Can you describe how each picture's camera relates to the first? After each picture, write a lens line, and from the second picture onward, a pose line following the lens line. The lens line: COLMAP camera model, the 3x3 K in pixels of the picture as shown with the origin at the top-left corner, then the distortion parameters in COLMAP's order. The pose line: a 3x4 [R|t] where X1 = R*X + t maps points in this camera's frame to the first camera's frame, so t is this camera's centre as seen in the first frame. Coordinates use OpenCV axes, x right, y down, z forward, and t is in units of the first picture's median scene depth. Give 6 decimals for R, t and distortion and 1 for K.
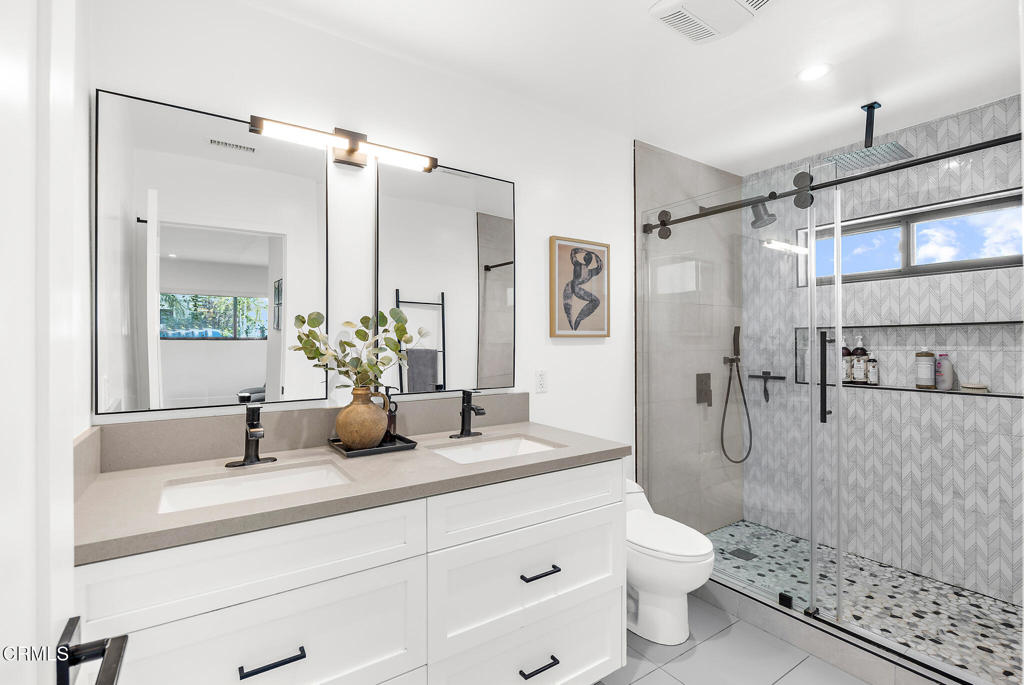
lens RADIAL K [[473.4, 0, 508.6], [0, 473.4, 342.4], [0, 0, 1]] dist [-0.001904, -0.000054]
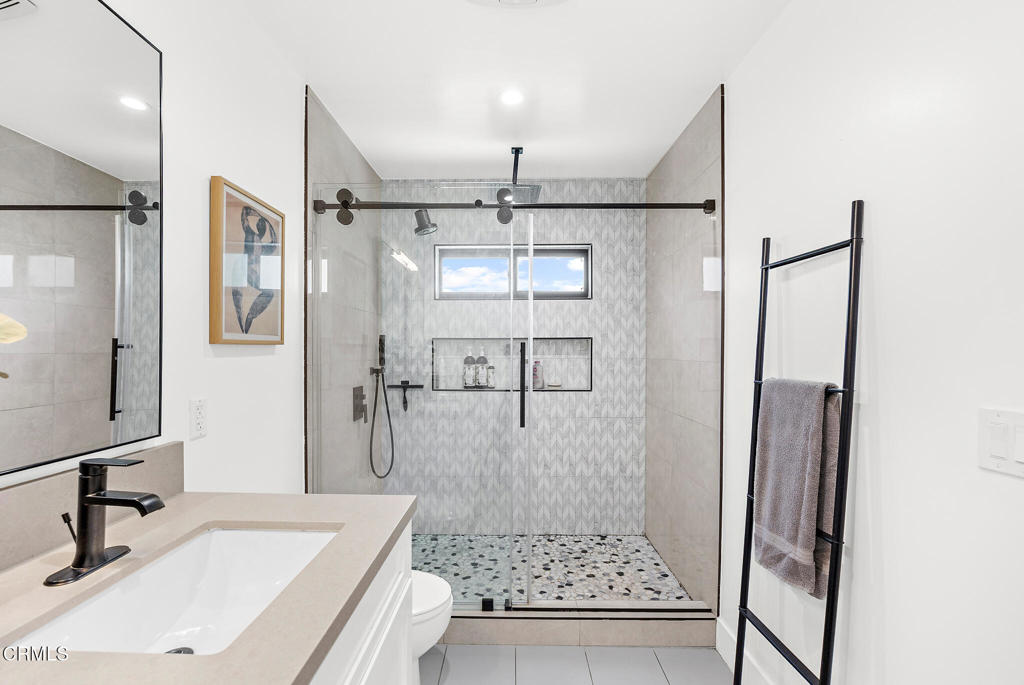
lens RADIAL K [[458.9, 0, 508.5], [0, 458.9, 356.6], [0, 0, 1]] dist [-0.011782, 0.000240]
pose [[0.566682, -0.007244, 0.823905, -0.174147], [-0.004430, 0.999920, 0.011838, -0.003042], [-0.823925, -0.010359, 0.566604, 0.353668]]
